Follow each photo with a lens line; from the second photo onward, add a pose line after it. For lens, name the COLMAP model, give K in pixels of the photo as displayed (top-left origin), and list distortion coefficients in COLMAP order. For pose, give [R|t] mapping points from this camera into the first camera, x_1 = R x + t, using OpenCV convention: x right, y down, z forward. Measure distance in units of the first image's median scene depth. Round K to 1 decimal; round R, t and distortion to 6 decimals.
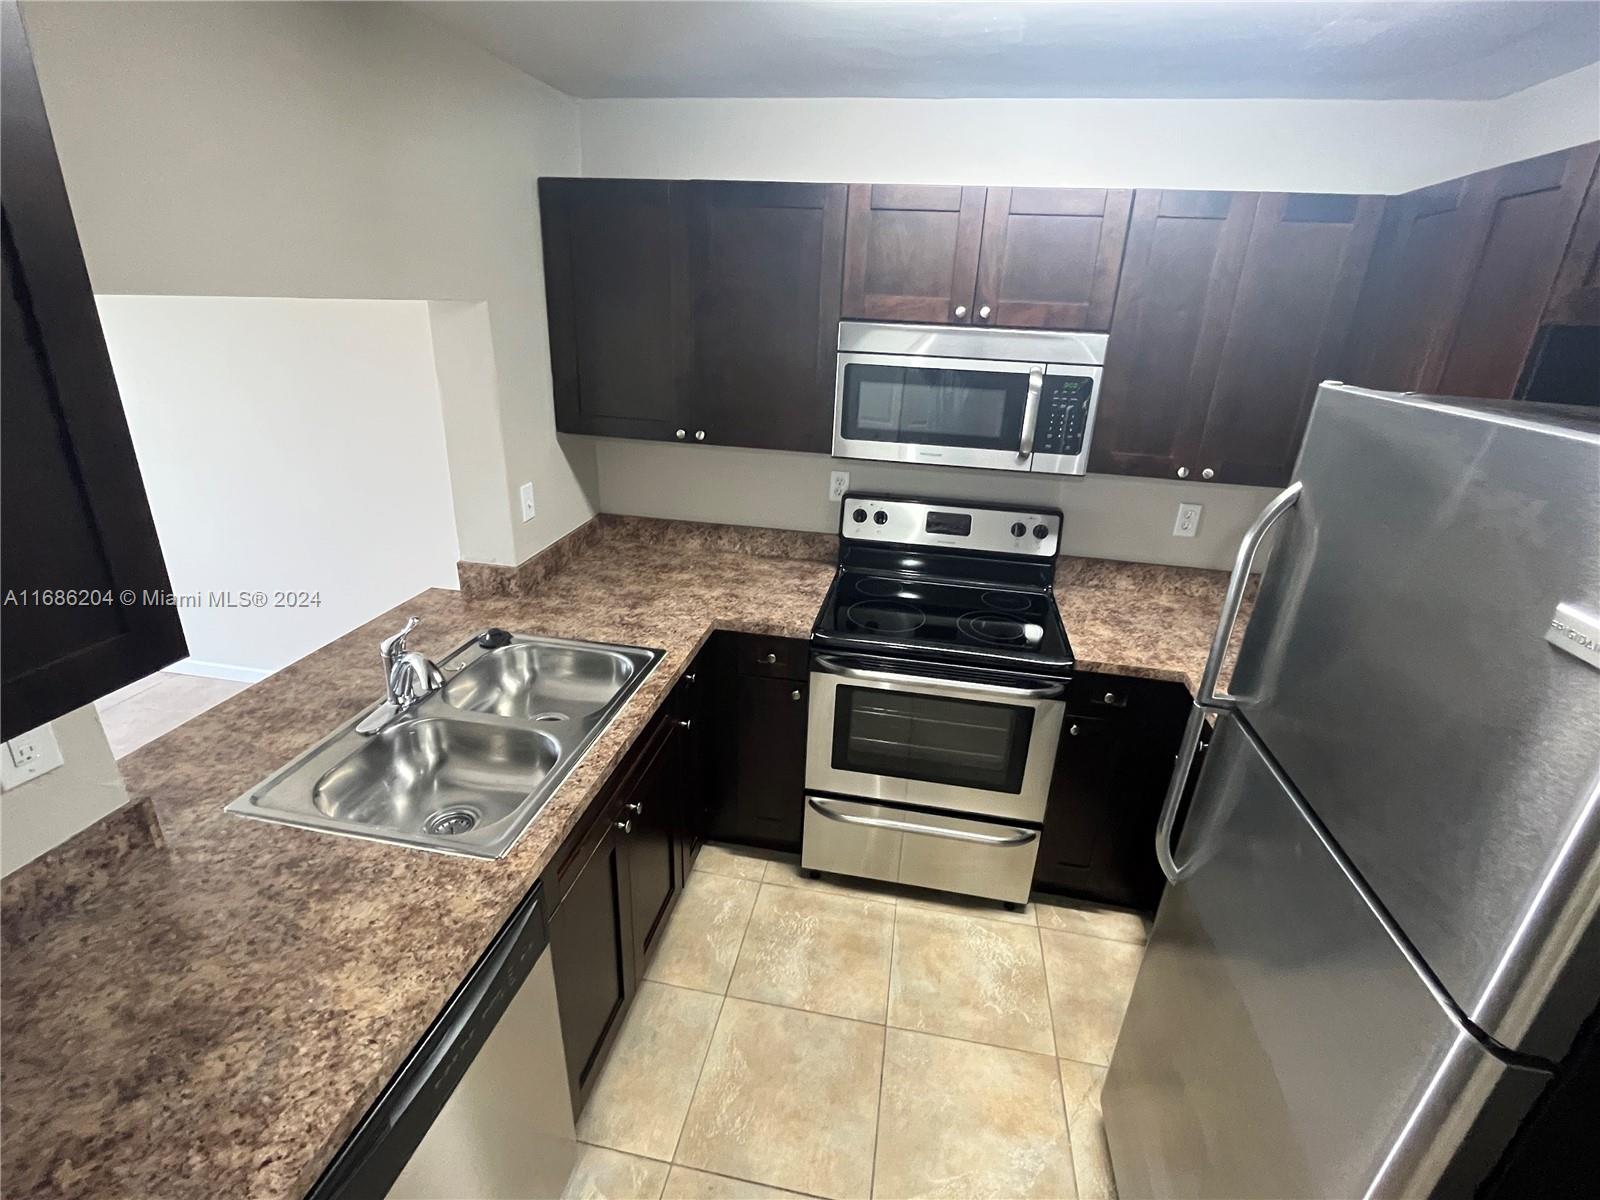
lens RADIAL K [[744.9, 0, 794.8], [0, 744.9, 601.4], [0, 0, 1]] dist [-0.000715, 0.000743]
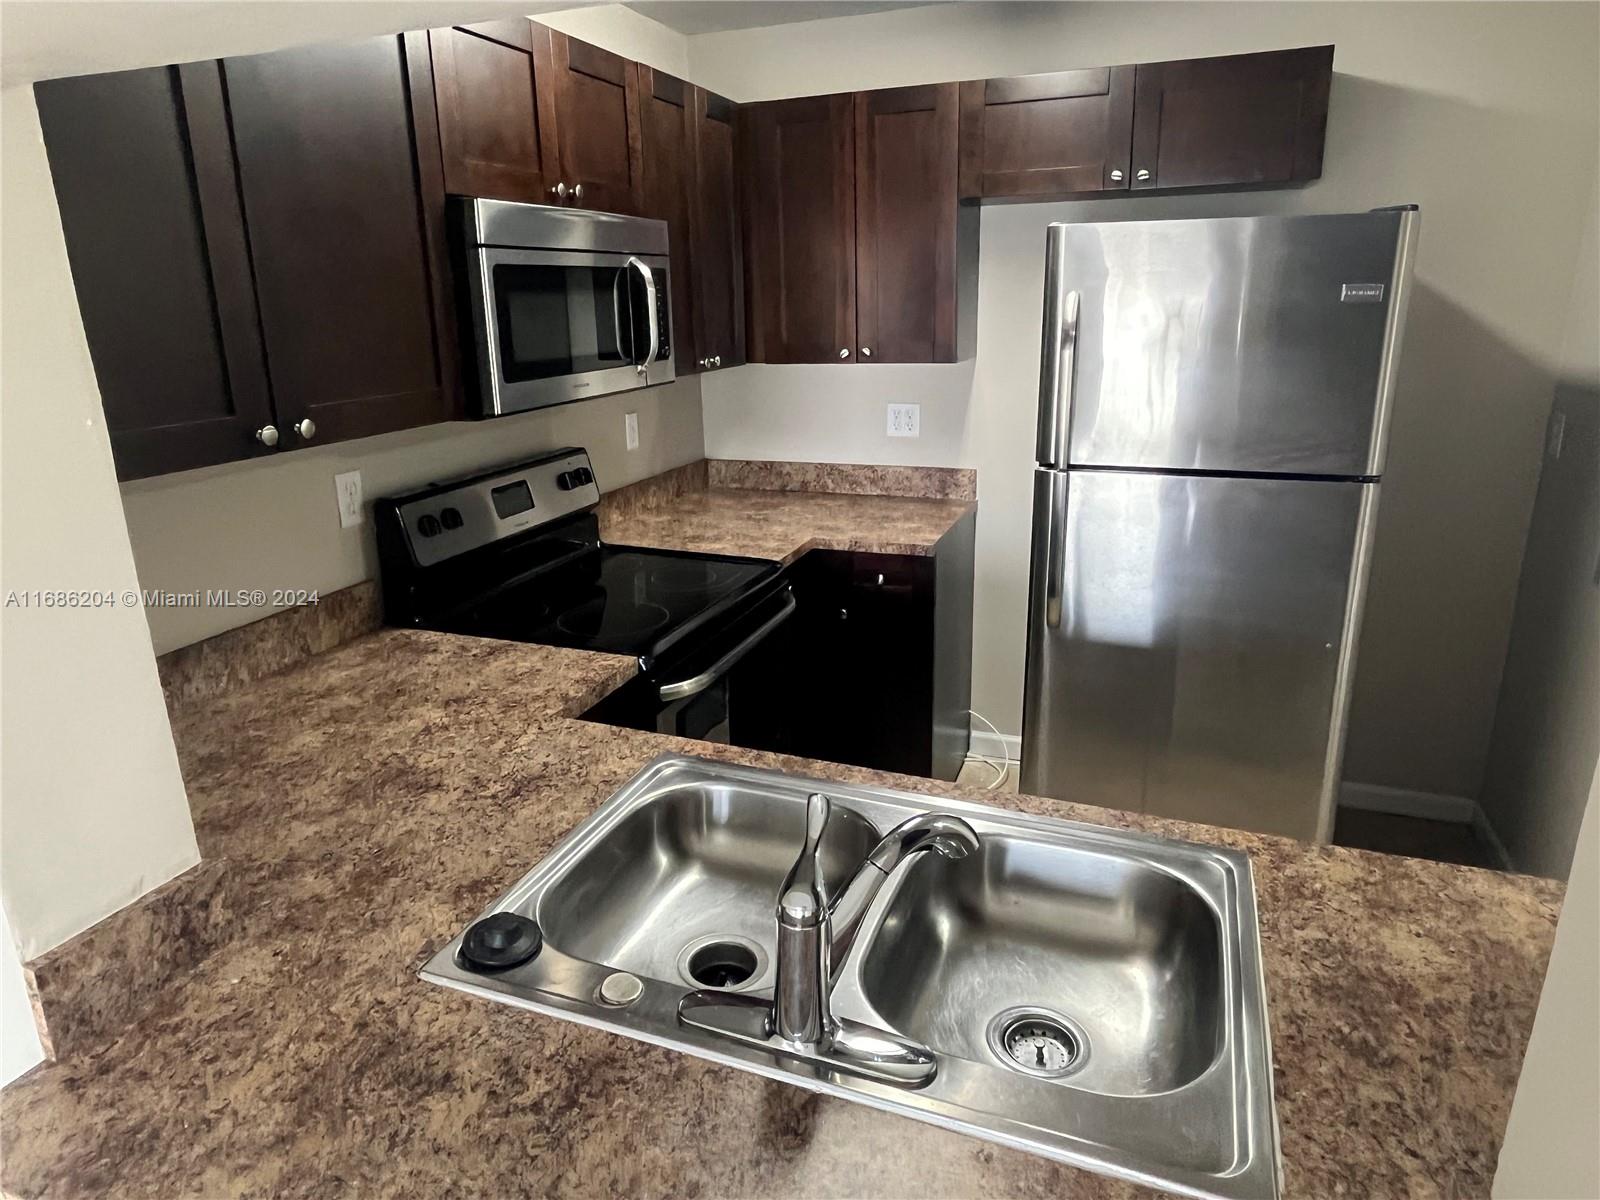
lens RADIAL K [[1004.5, 0, 801.3], [0, 1004.5, 588.1], [0, 0, 1]] dist [-0.010175, 0.003455]
pose [[0.174978, -0.323584, 0.929880, -1.264486], [0.395783, 0.887899, 0.234500, -0.278890], [-0.901520, 0.326998, 0.283432, 1.003418]]
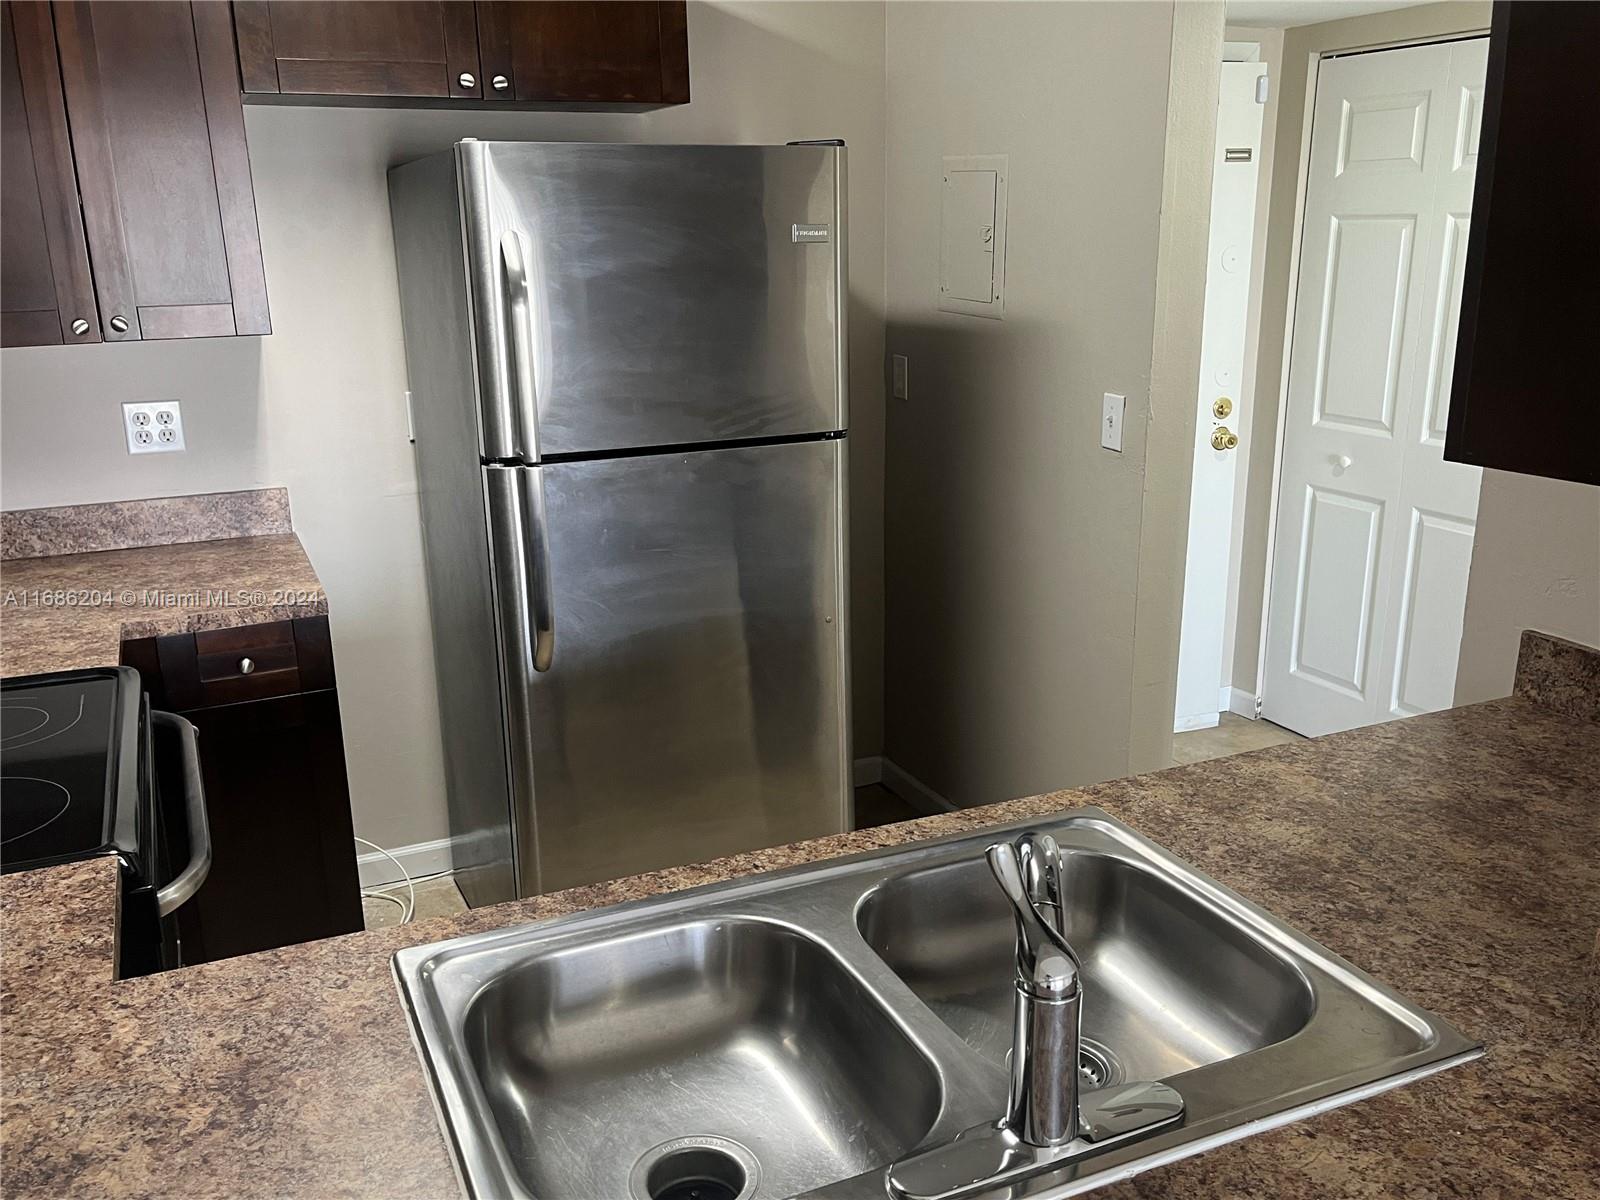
lens RADIAL K [[1354.2, 0, 796.9], [0, 1354.2, 607.4], [0, 0, 1]] dist [0.030127, -0.031200]
pose [[-0.577933, -0.261256, 0.773136, -1.147536], [0.296661, 0.815304, 0.497264, -0.518003], [-0.760254, 0.516744, -0.393687, 1.579627]]
